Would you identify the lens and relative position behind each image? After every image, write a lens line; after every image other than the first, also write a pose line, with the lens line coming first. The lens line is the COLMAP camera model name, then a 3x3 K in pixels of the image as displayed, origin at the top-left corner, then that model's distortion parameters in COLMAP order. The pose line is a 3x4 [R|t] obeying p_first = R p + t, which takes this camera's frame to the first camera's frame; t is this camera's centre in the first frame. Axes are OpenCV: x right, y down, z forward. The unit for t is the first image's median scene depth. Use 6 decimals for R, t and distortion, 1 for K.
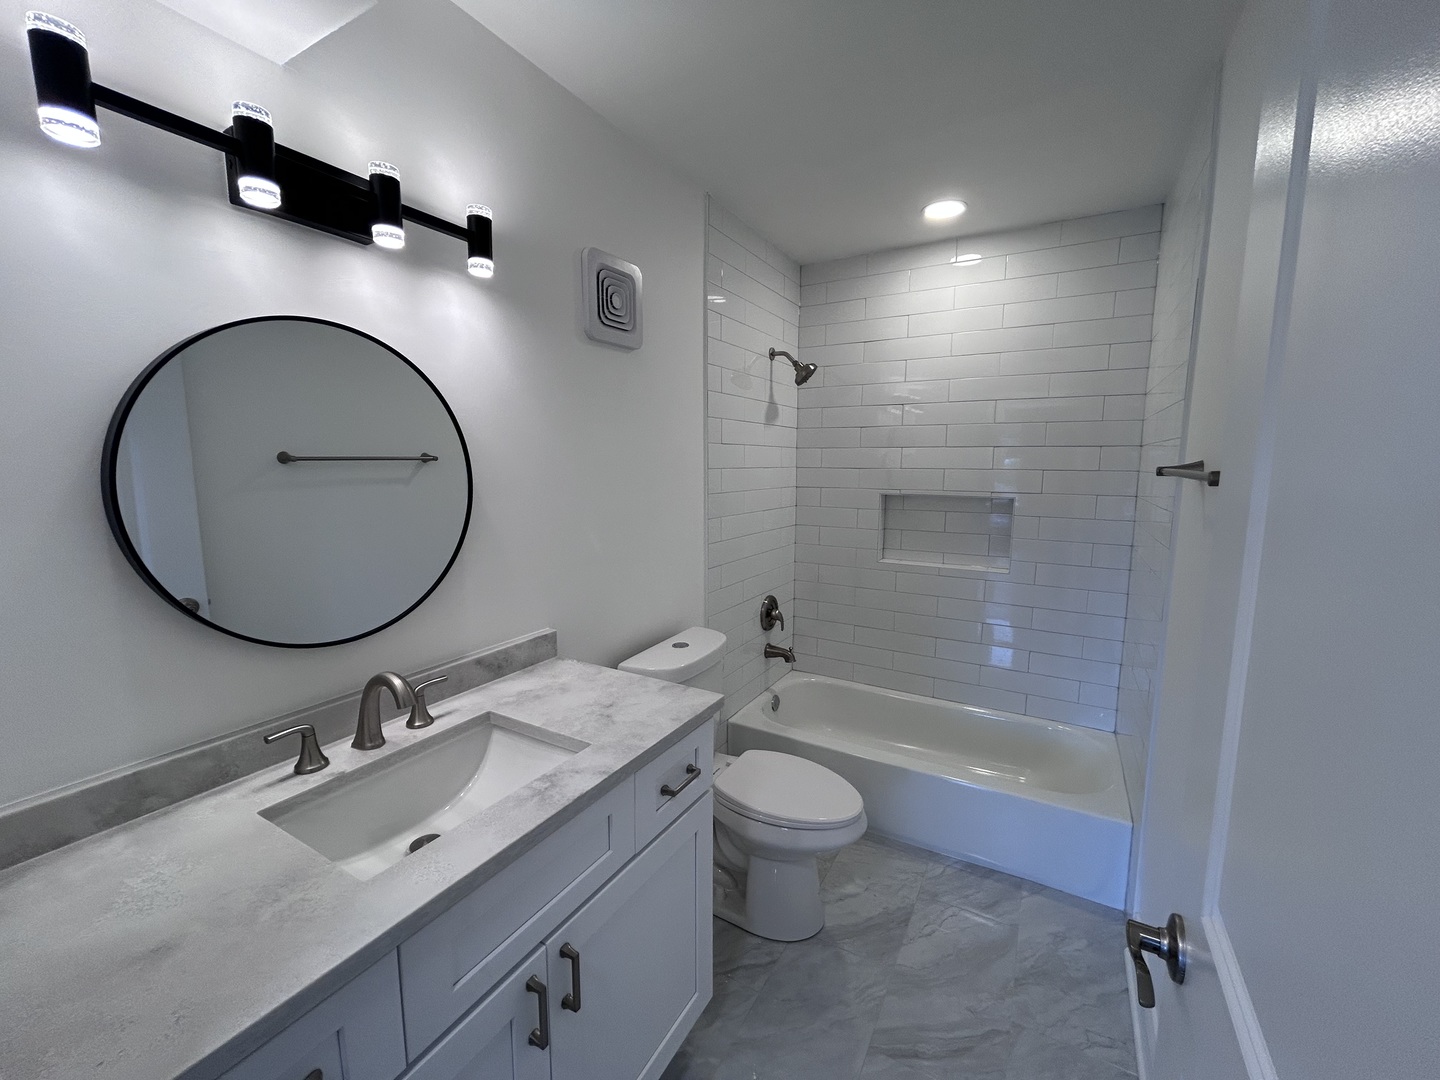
lens RADIAL K [[583.1, 0, 716.4], [0, 583.1, 539.3], [0, 0, 1]] dist [-0.003167, 0.003166]
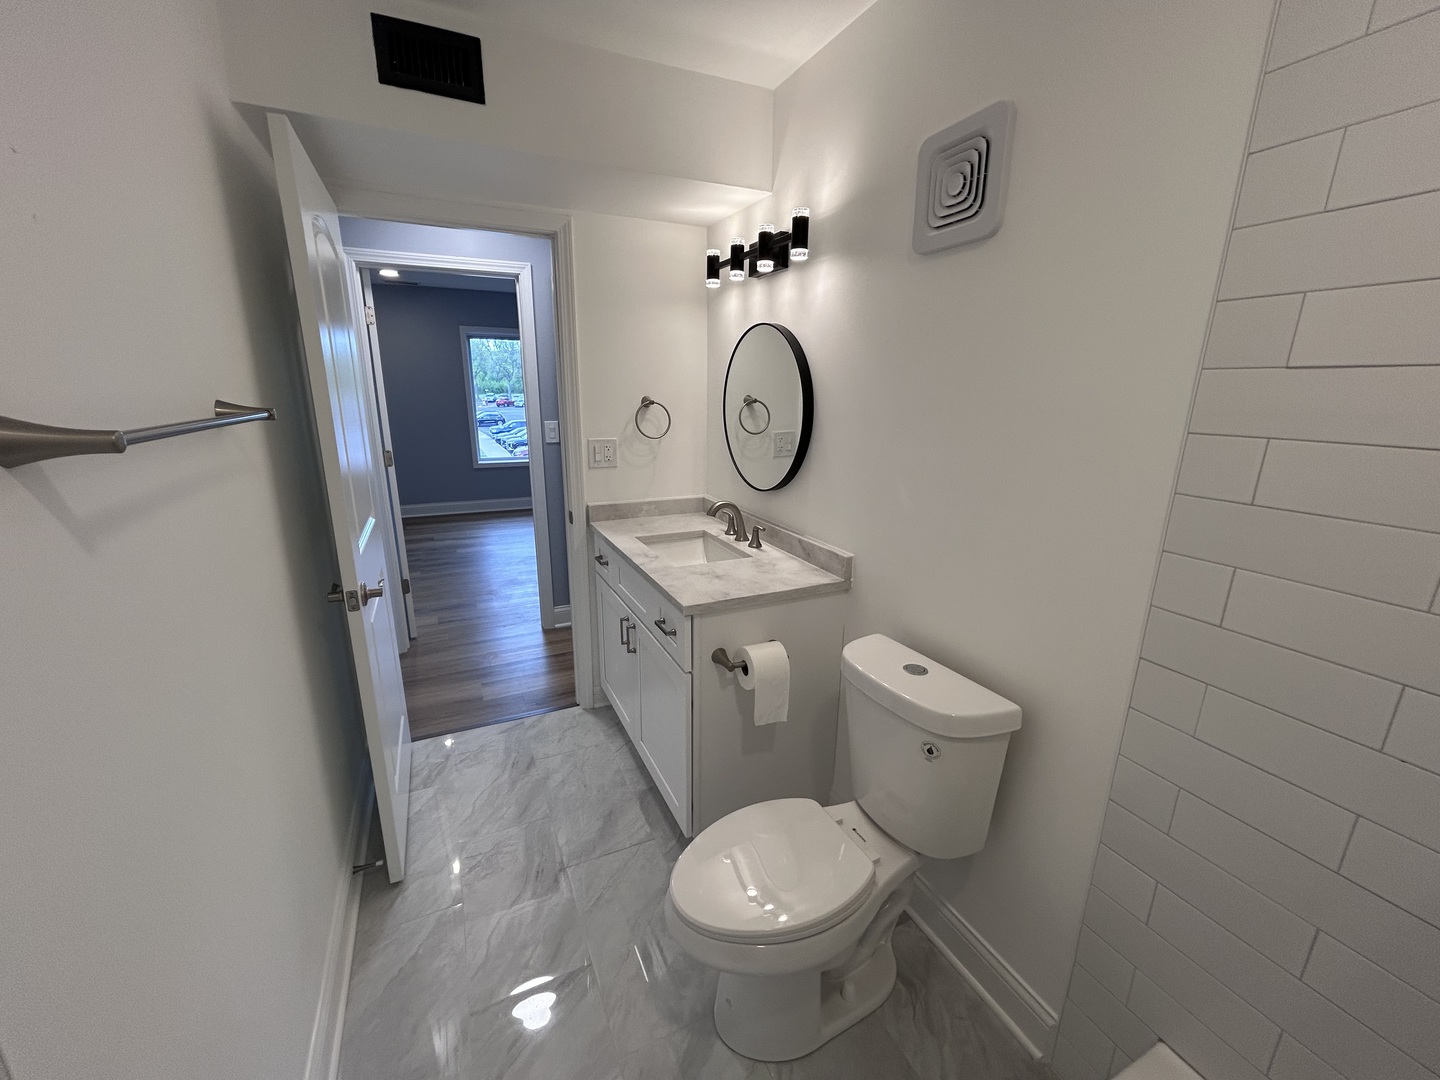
lens RADIAL K [[583.1, 0, 716.4], [0, 583.1, 539.3], [0, 0, 1]] dist [-0.003167, 0.003166]
pose [[-0.567474, 0.203985, -0.797723, 0.815057], [-0.120508, 0.937819, 0.325535, -0.225774], [0.814525, 0.280865, -0.507607, 1.493509]]
